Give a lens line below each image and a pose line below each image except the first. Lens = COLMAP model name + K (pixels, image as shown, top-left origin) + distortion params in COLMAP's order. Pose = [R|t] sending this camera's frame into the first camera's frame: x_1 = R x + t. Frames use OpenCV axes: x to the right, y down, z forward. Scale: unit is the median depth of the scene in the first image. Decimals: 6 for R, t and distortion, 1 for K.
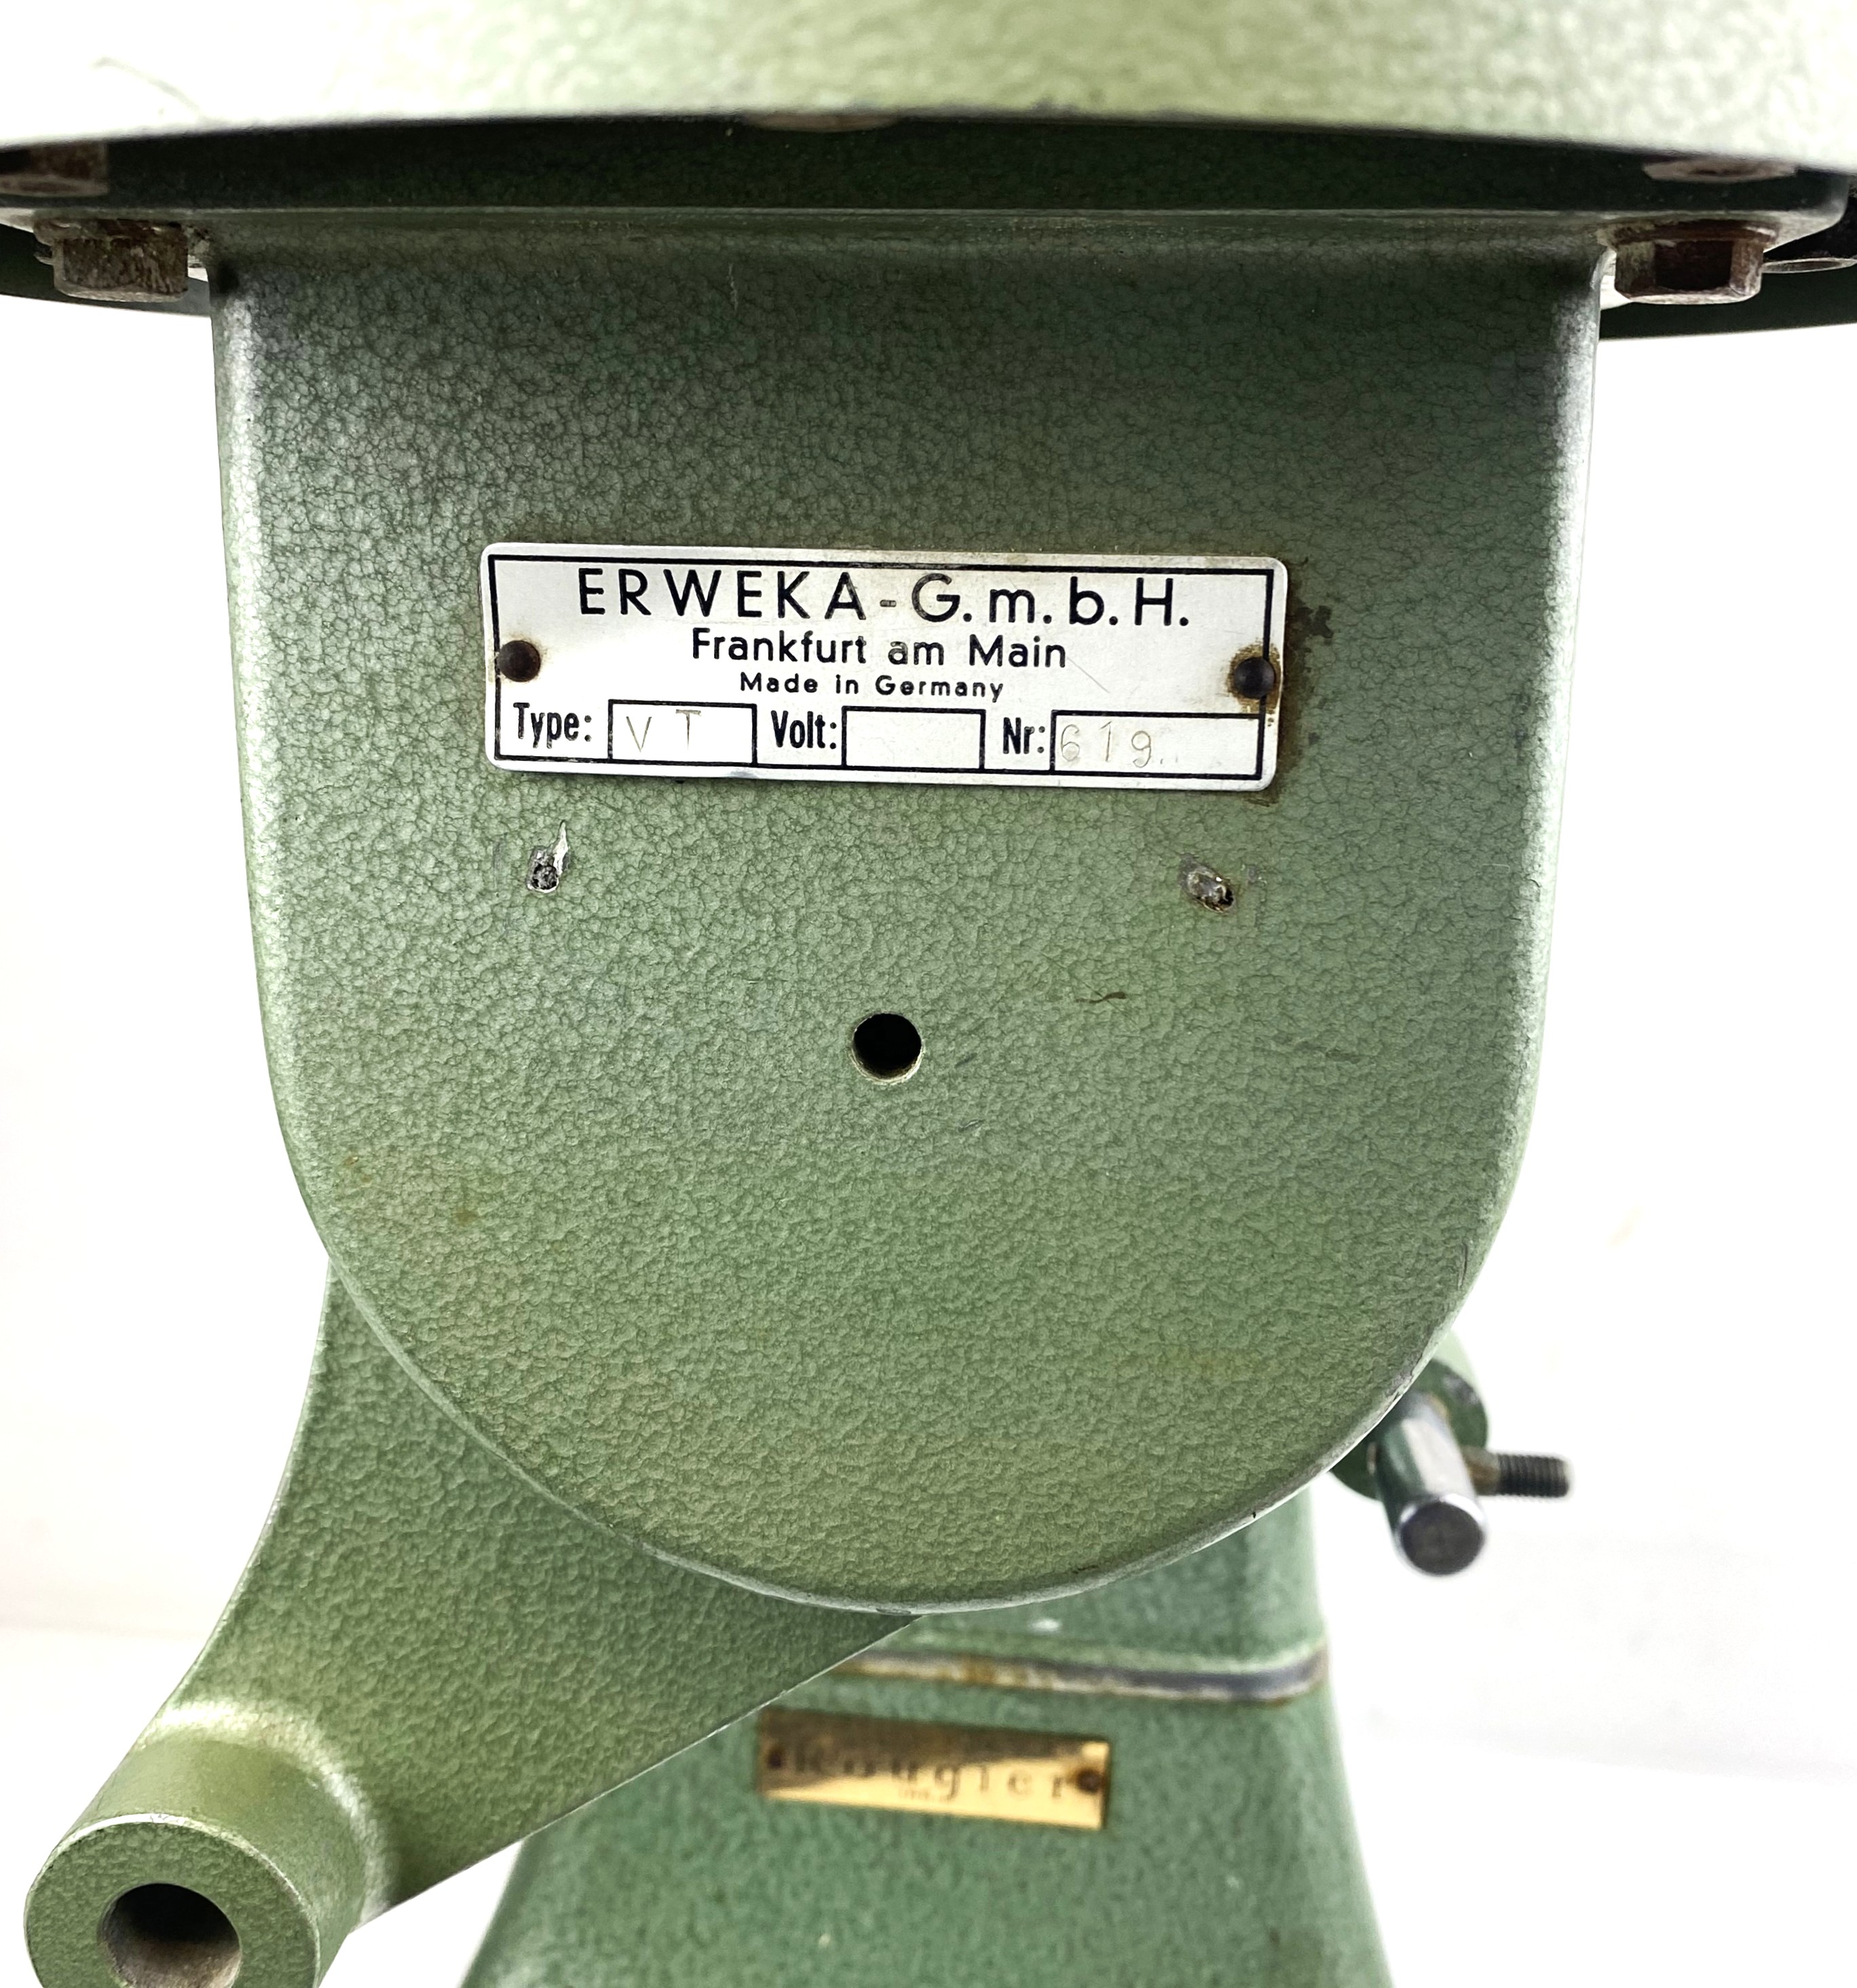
lens RADIAL K [[2157.8, 0, 928.5], [0, 2157.8, 994.0], [0, 0, 1]] dist [0.119812, -0.412899]
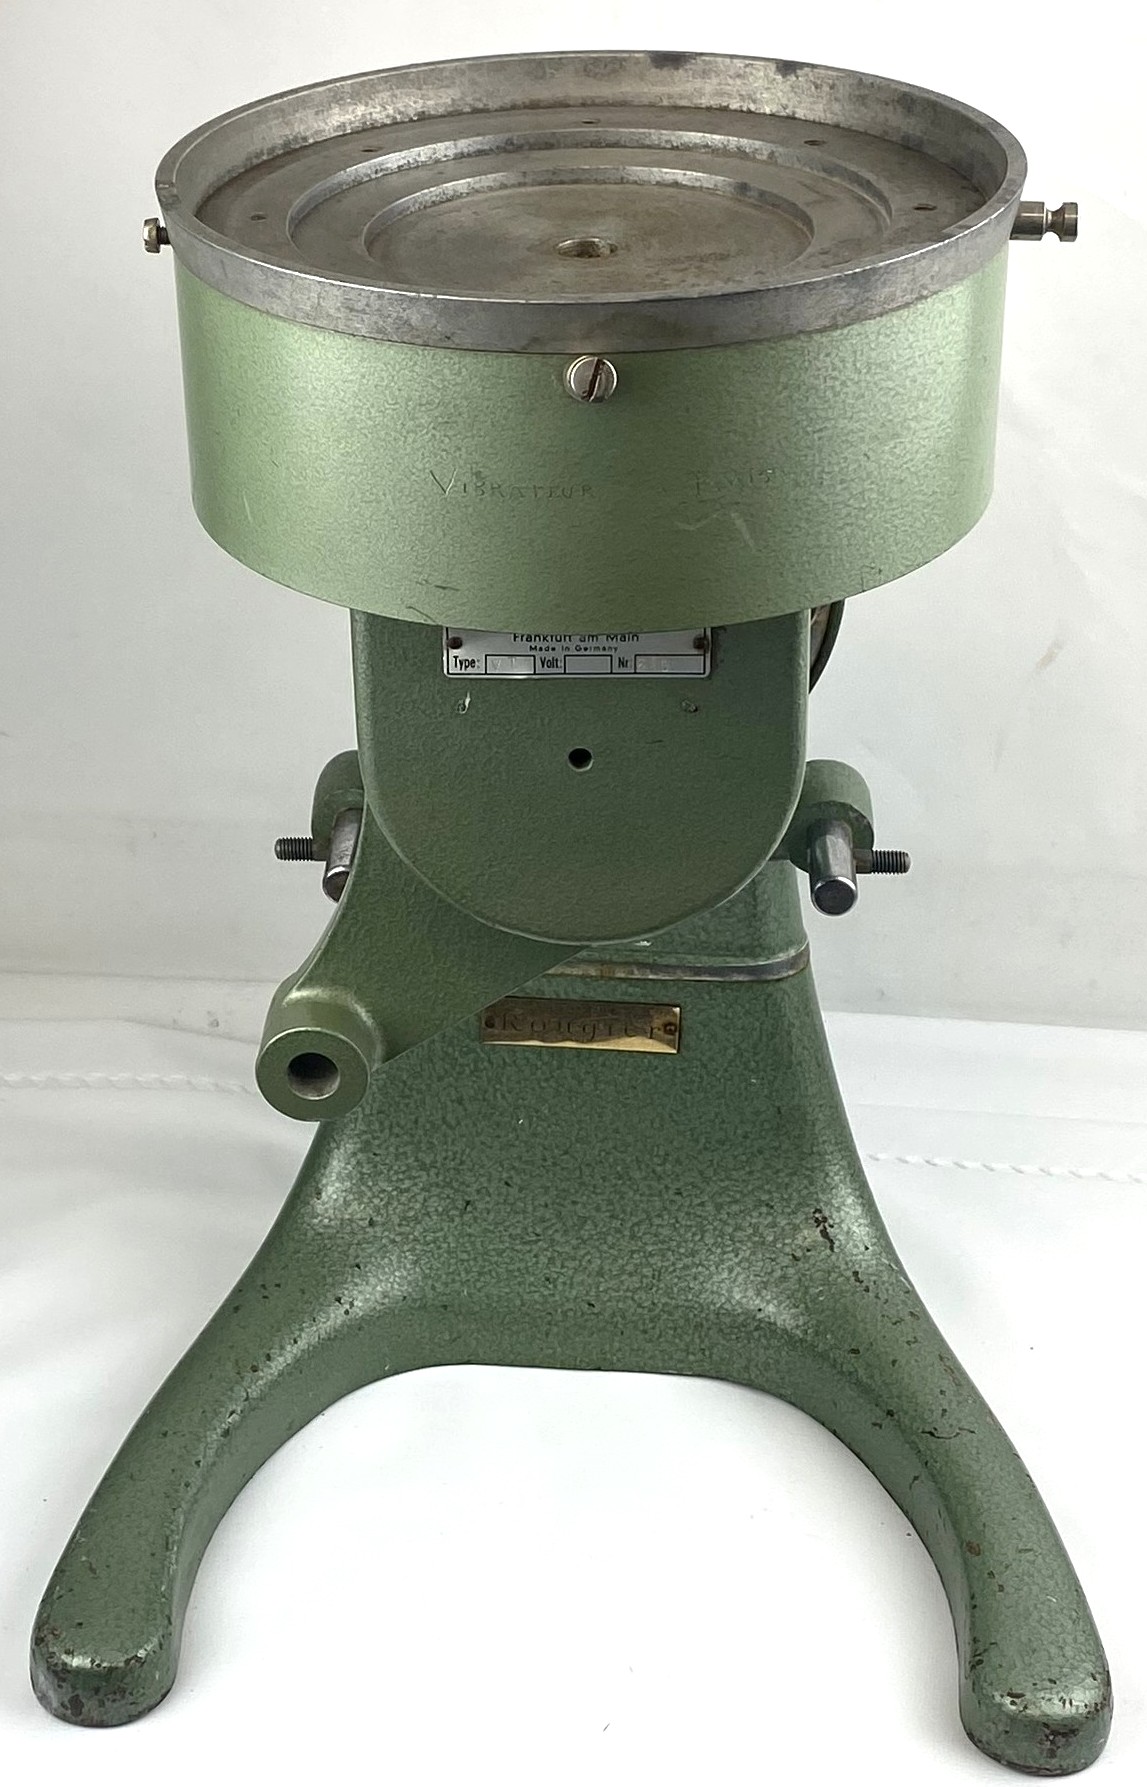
lens RADIAL K [[1337.7, 0, 573.5], [0, 1337.7, 893.5], [0, 0, 1]] dist [0.000955, 0.000014]
pose [[0.999346, -0.036151, 0.000648, -0.024494], [0.034931, 0.969935, 0.240845, -0.157608], [-0.009336, -0.240665, 0.970563, -0.530573]]
